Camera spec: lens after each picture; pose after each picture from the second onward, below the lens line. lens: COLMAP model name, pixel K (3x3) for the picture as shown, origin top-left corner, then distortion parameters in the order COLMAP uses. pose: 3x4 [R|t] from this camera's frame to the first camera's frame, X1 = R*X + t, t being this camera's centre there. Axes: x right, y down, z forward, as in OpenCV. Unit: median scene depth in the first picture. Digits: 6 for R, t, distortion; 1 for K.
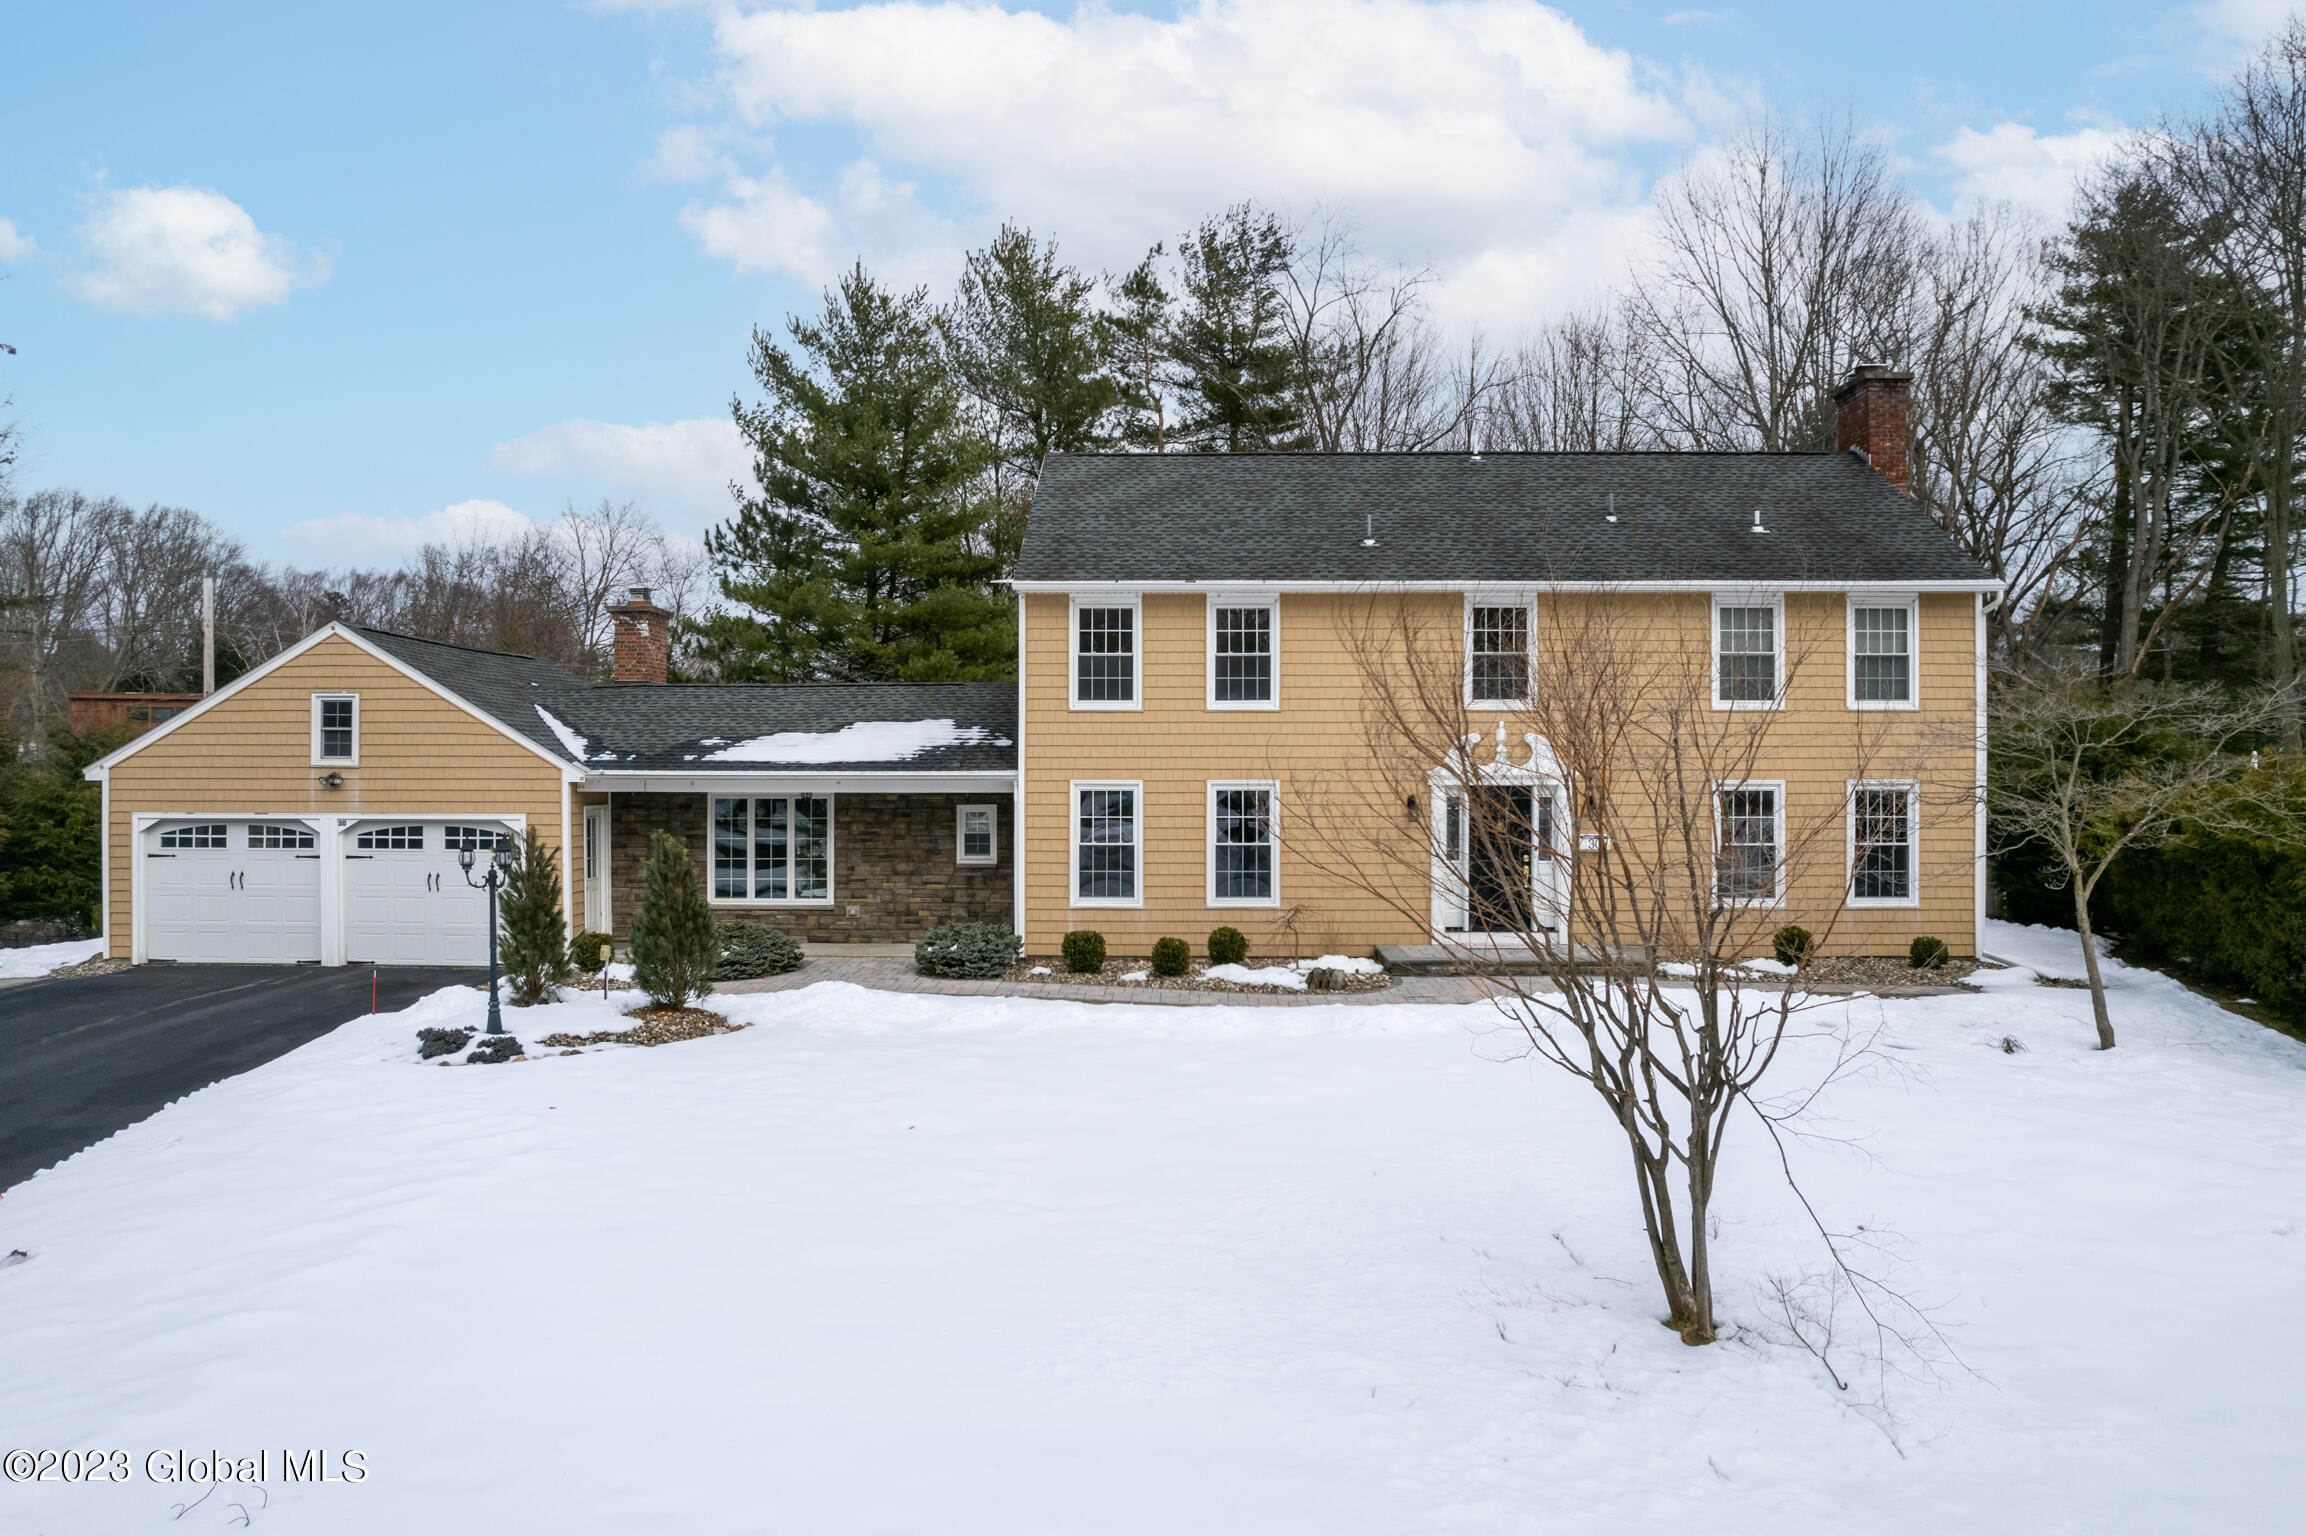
lens RADIAL K [[1524.3, 0, 1154.6], [0, 1524.3, 853.1], [0, 0, 1]] dist [-0.005071, -0.001569]
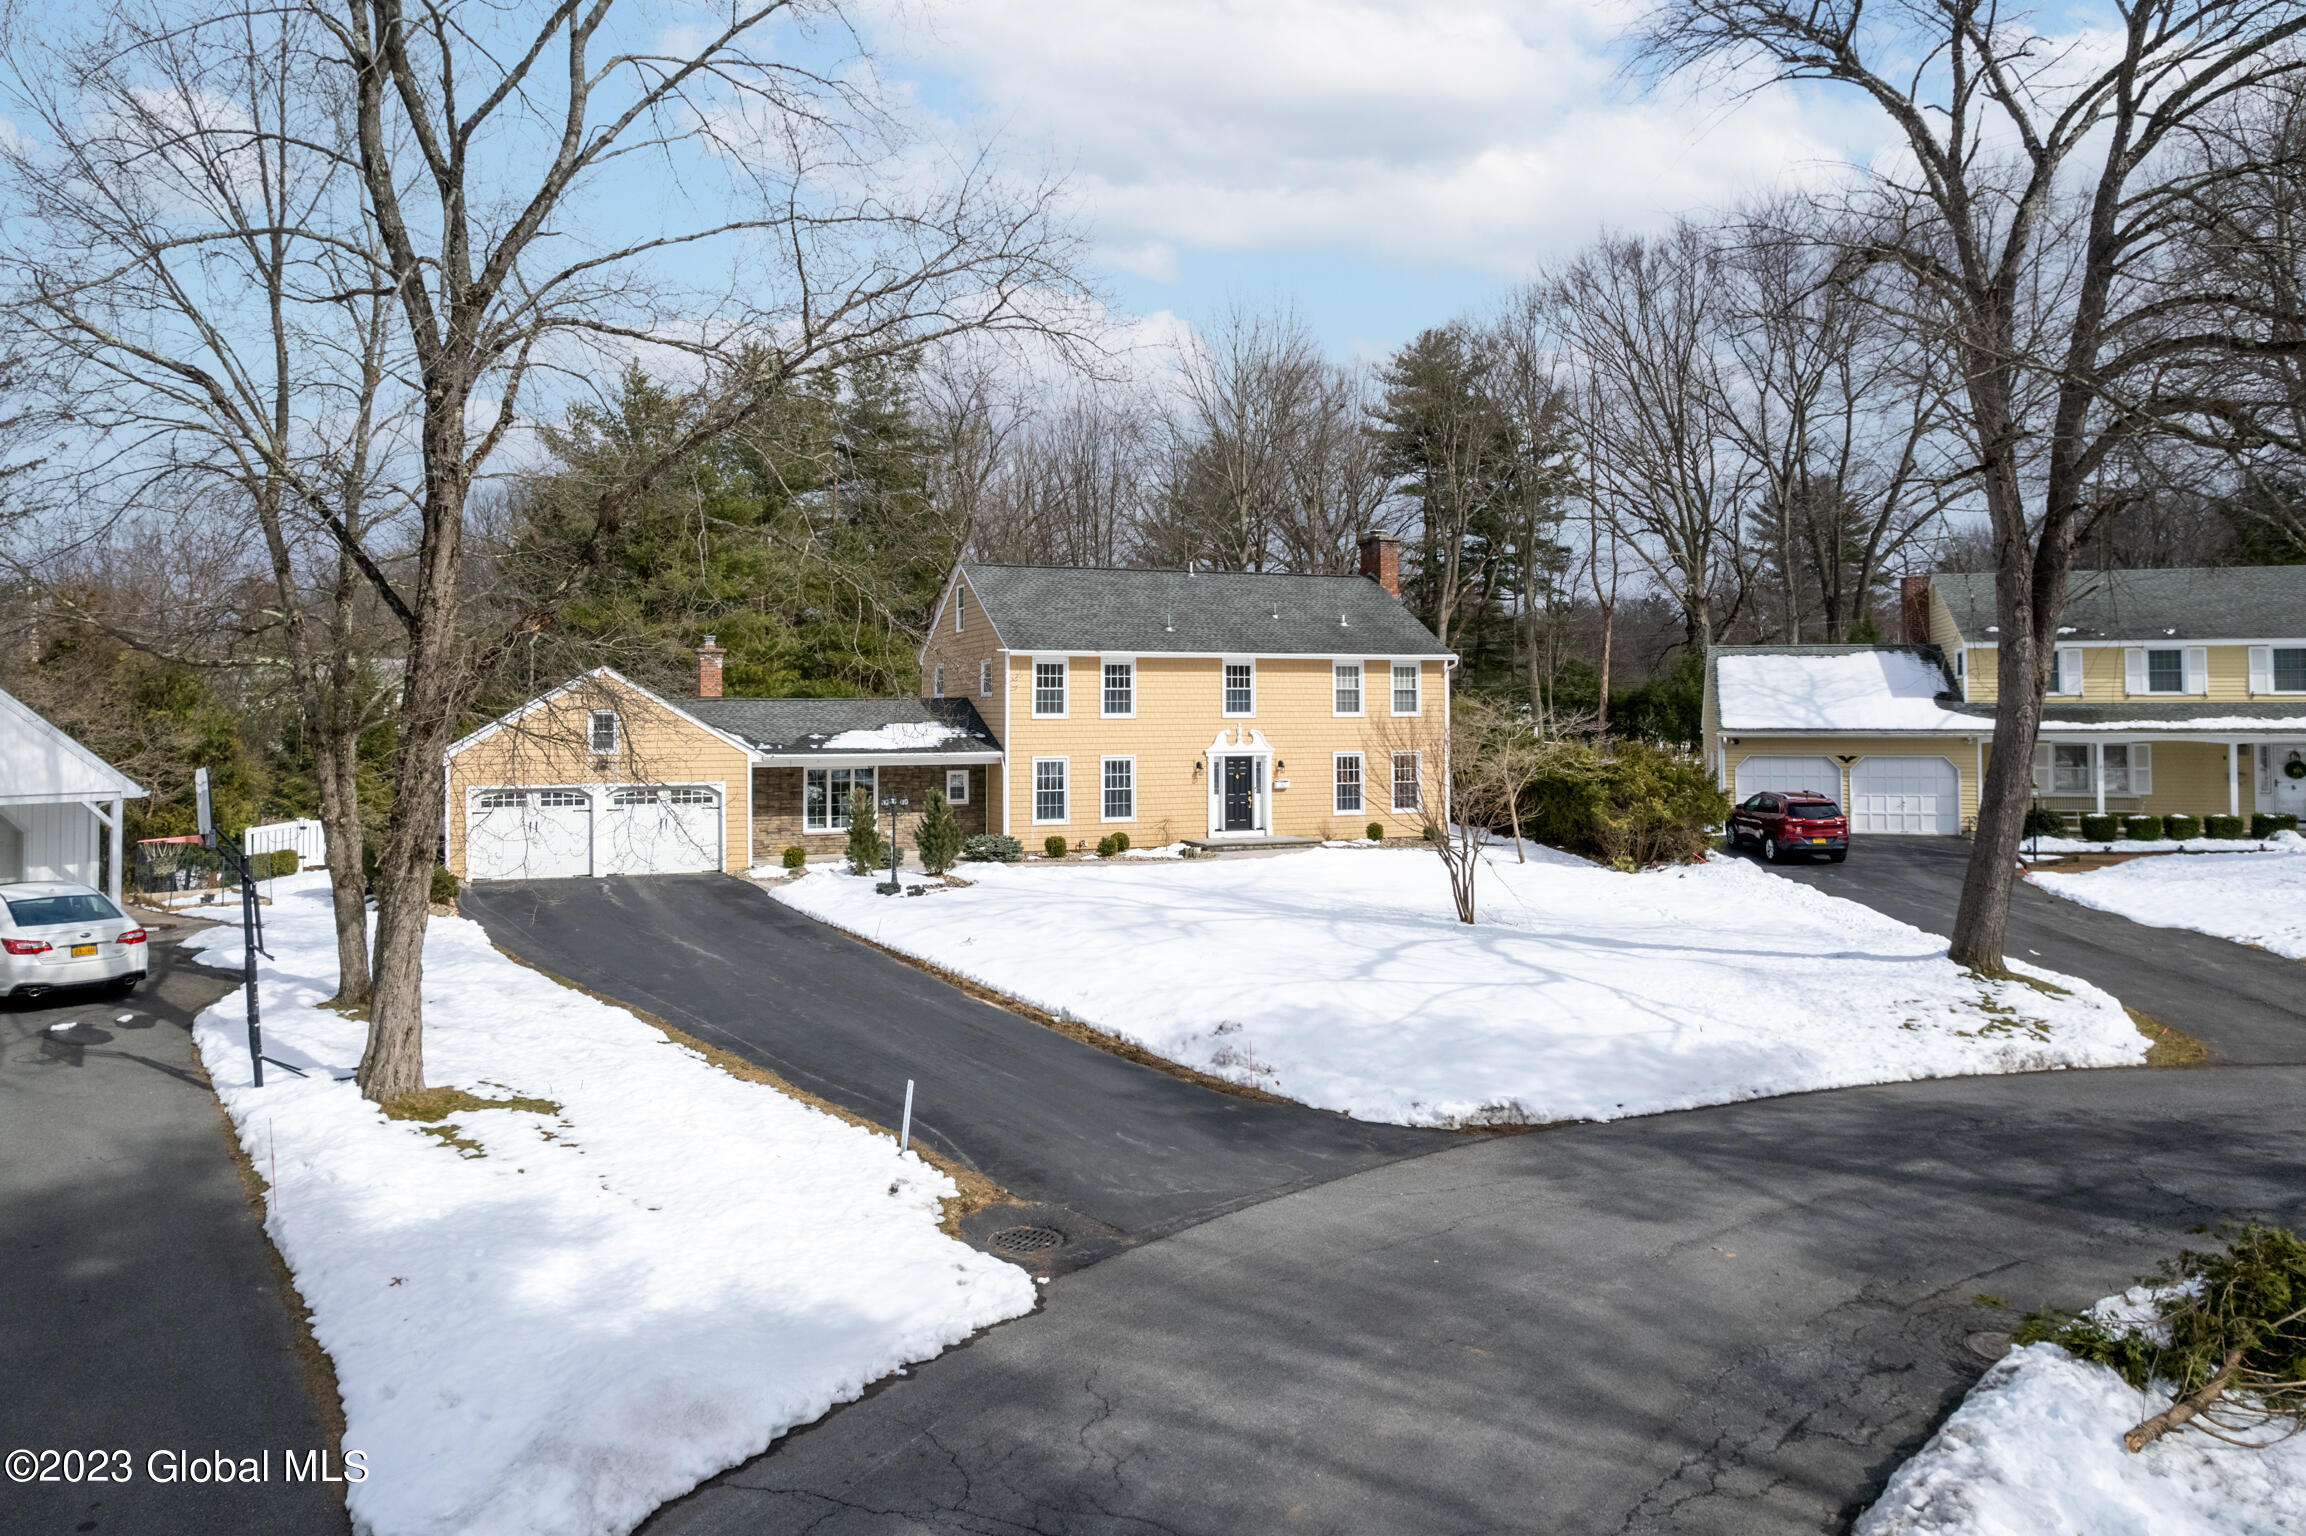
lens RADIAL K [[1489.5, 0, 1153.0], [0, 1489.5, 768.0], [0, 0, 1]] dist [0.000003, -0.000250]
pose [[0.916374, -0.018033, 0.399916, -0.637887], [0.026873, 0.999503, -0.016506, -0.000442], [-0.399420, 0.025873, 0.916403, -0.703026]]
